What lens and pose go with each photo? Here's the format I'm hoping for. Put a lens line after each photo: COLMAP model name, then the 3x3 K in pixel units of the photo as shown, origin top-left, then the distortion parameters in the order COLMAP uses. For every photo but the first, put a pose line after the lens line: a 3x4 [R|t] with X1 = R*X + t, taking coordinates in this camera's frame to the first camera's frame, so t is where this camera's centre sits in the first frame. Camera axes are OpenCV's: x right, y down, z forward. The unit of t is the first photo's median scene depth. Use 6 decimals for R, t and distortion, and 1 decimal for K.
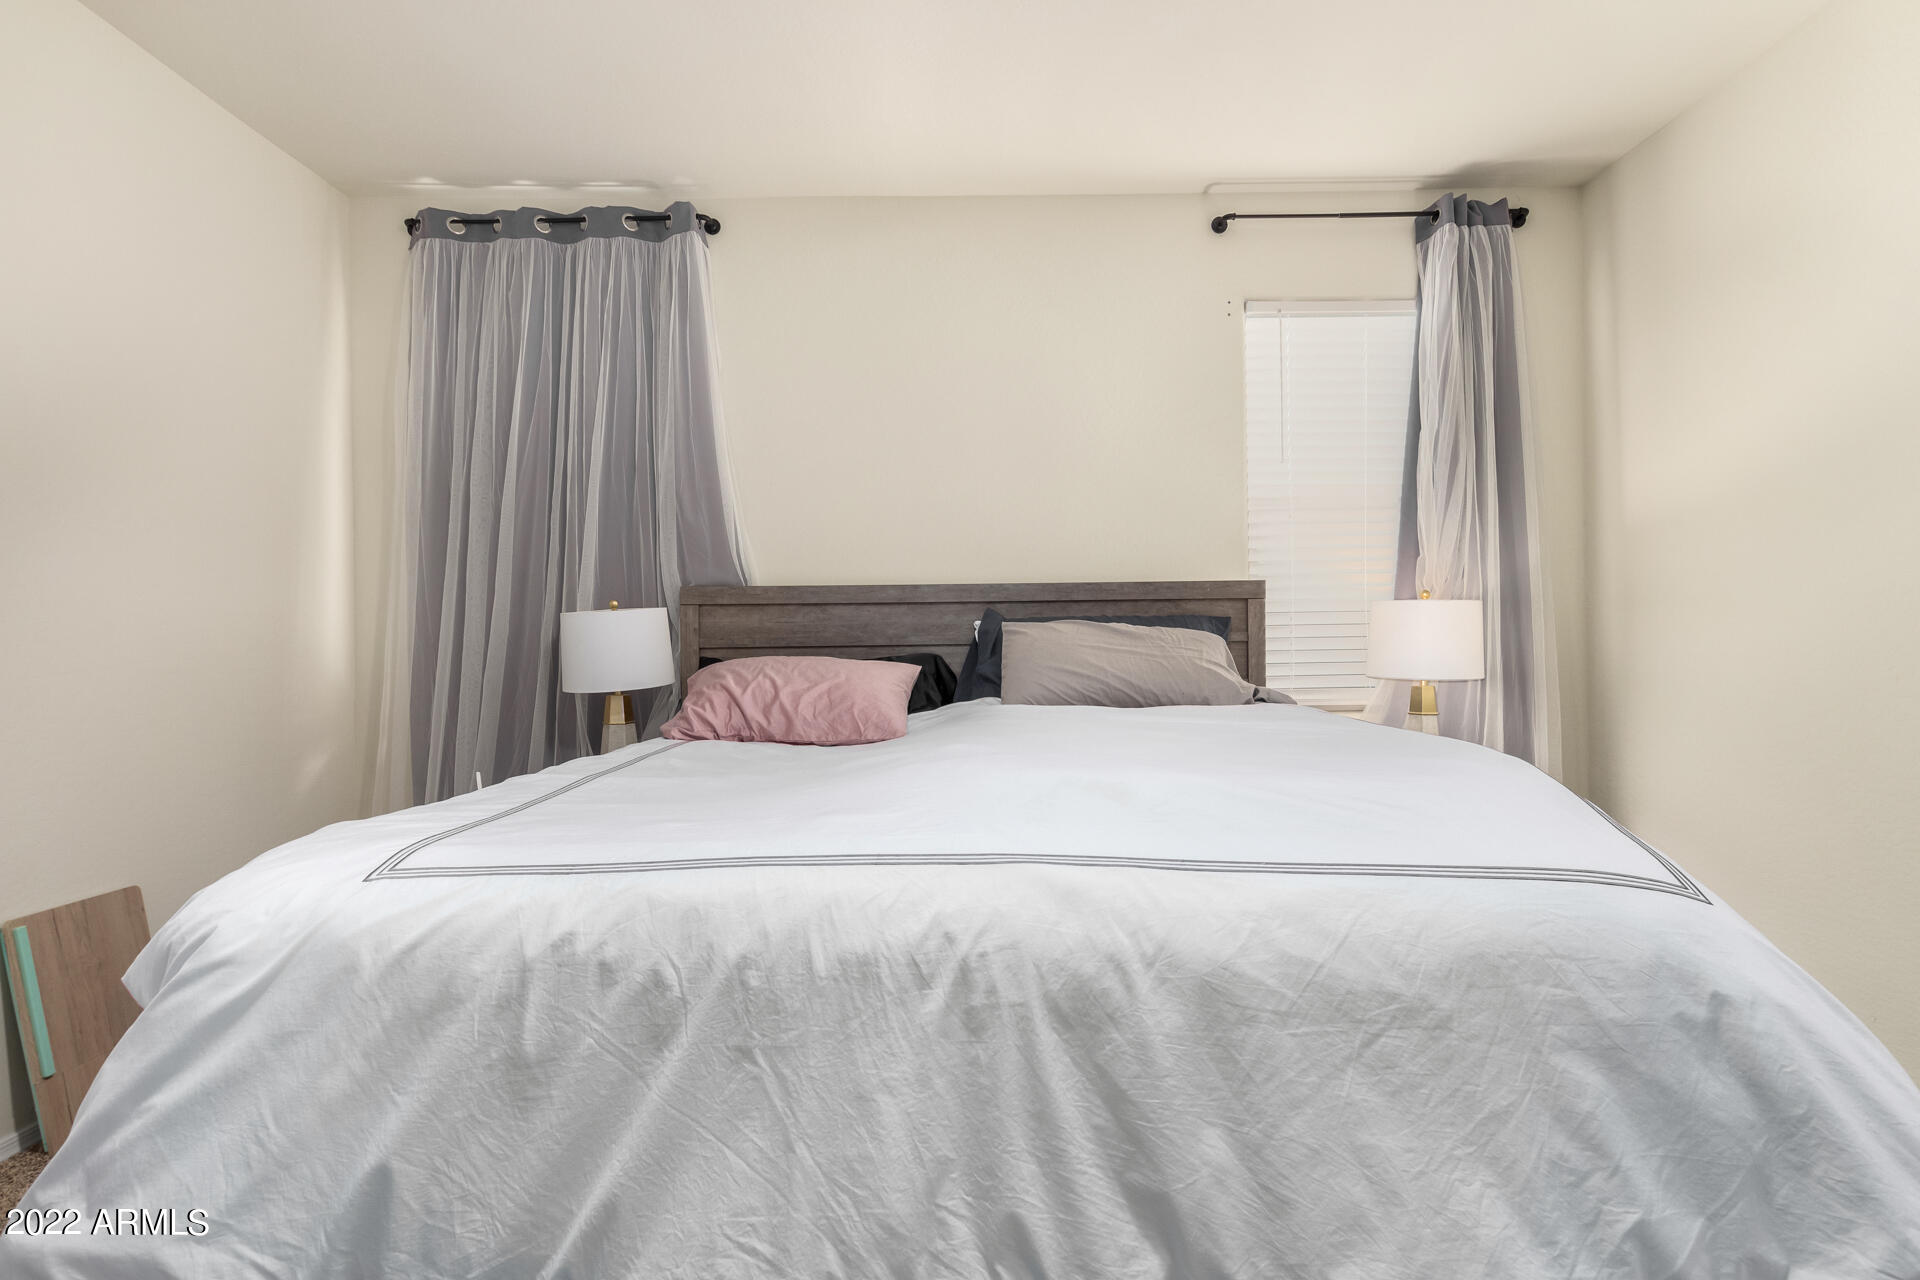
lens RADIAL K [[879.6, 0, 954.5], [0, 879.6, 650.2], [0, 0, 1]] dist [0.003300, -0.000046]
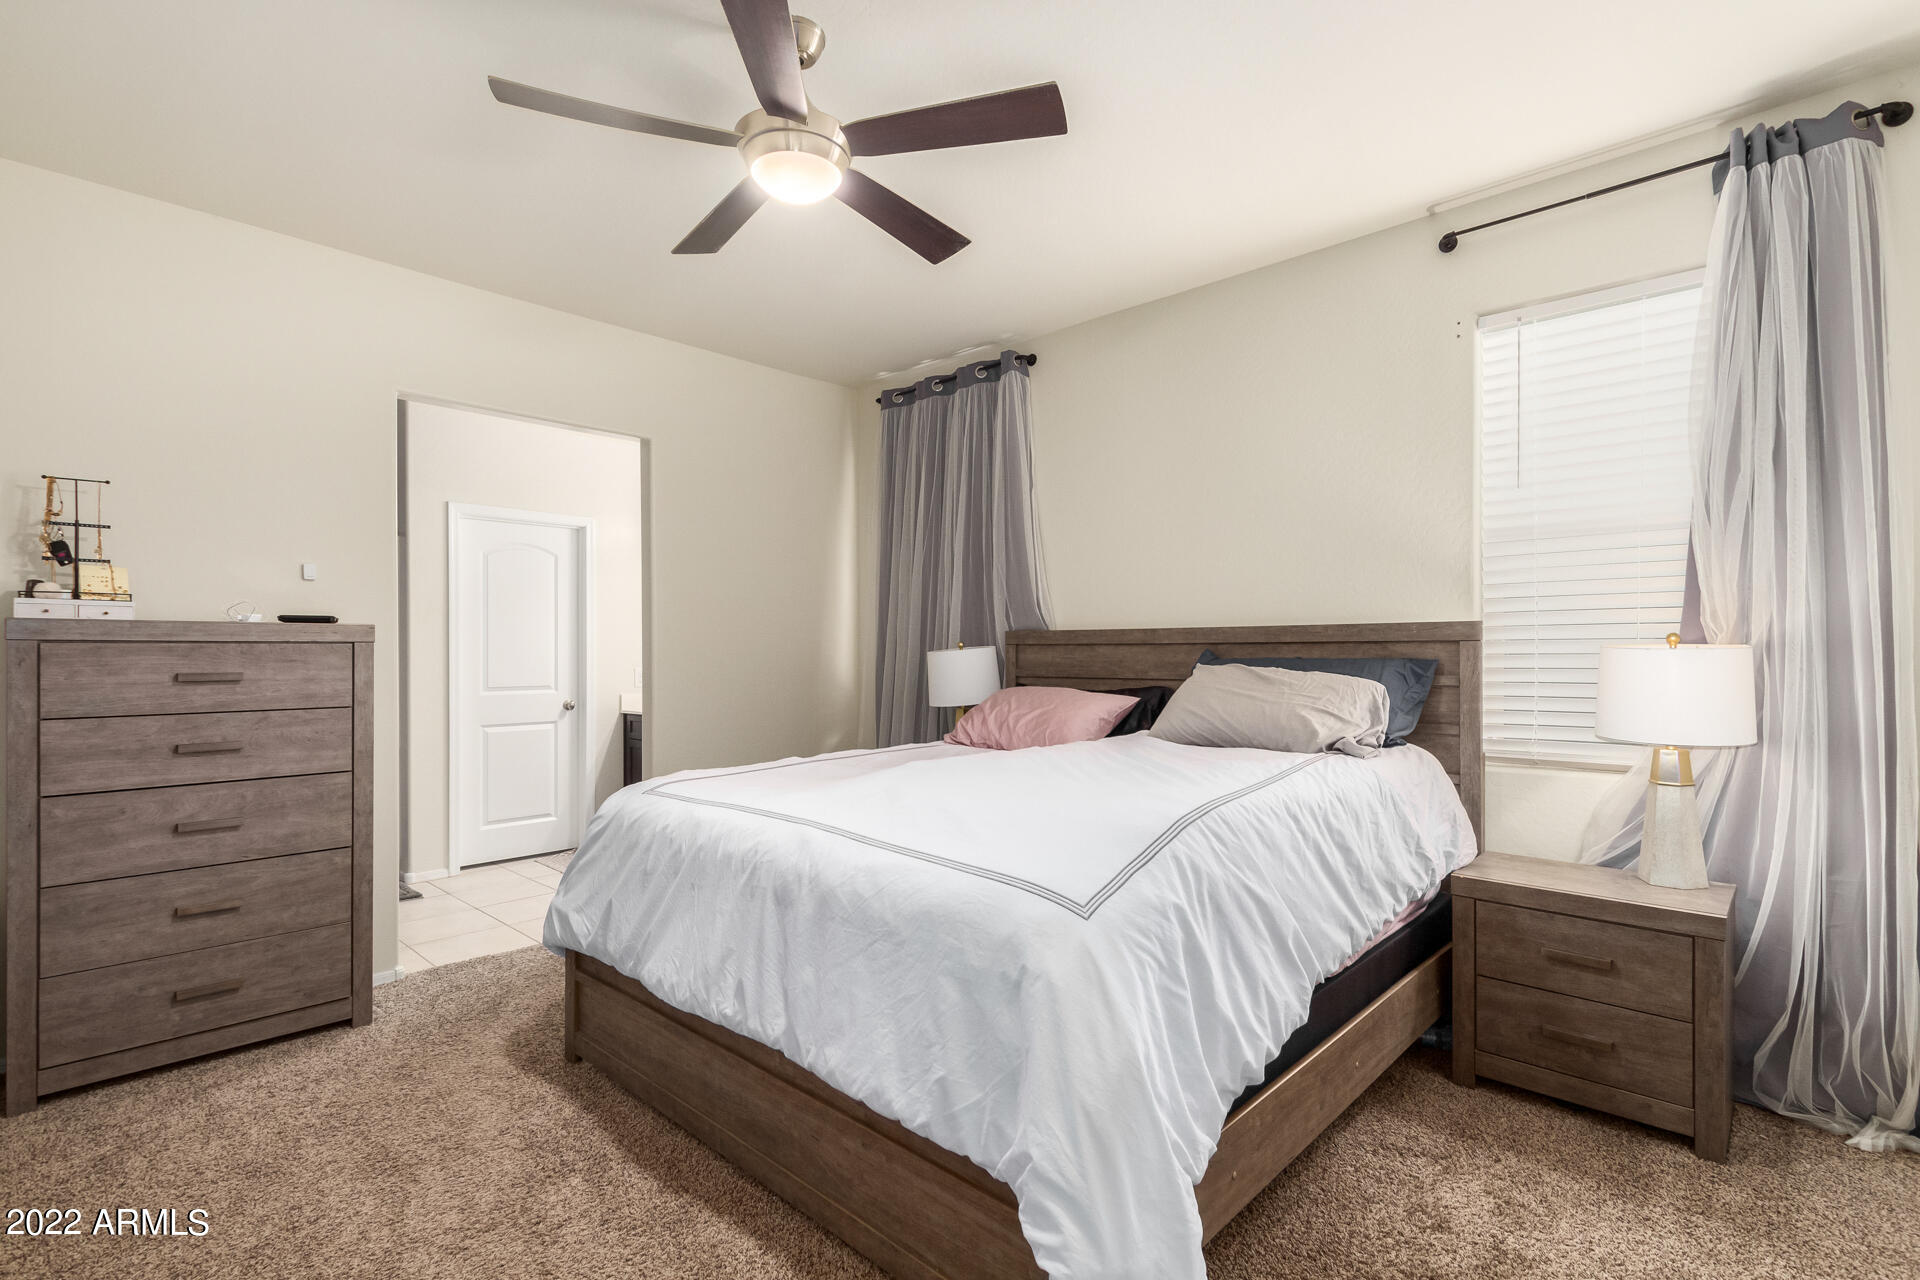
lens RADIAL K [[916.4, 0, 960.0], [0, 916.4, 640.0], [0, 0, 1]] dist [-0.001712, -0.000619]
pose [[0.719607, 0.000358, -0.694382, 0.633017], [0.000268, 1.000000, 0.000793, -0.060511], [0.694382, -0.000757, 0.719606, -0.076484]]
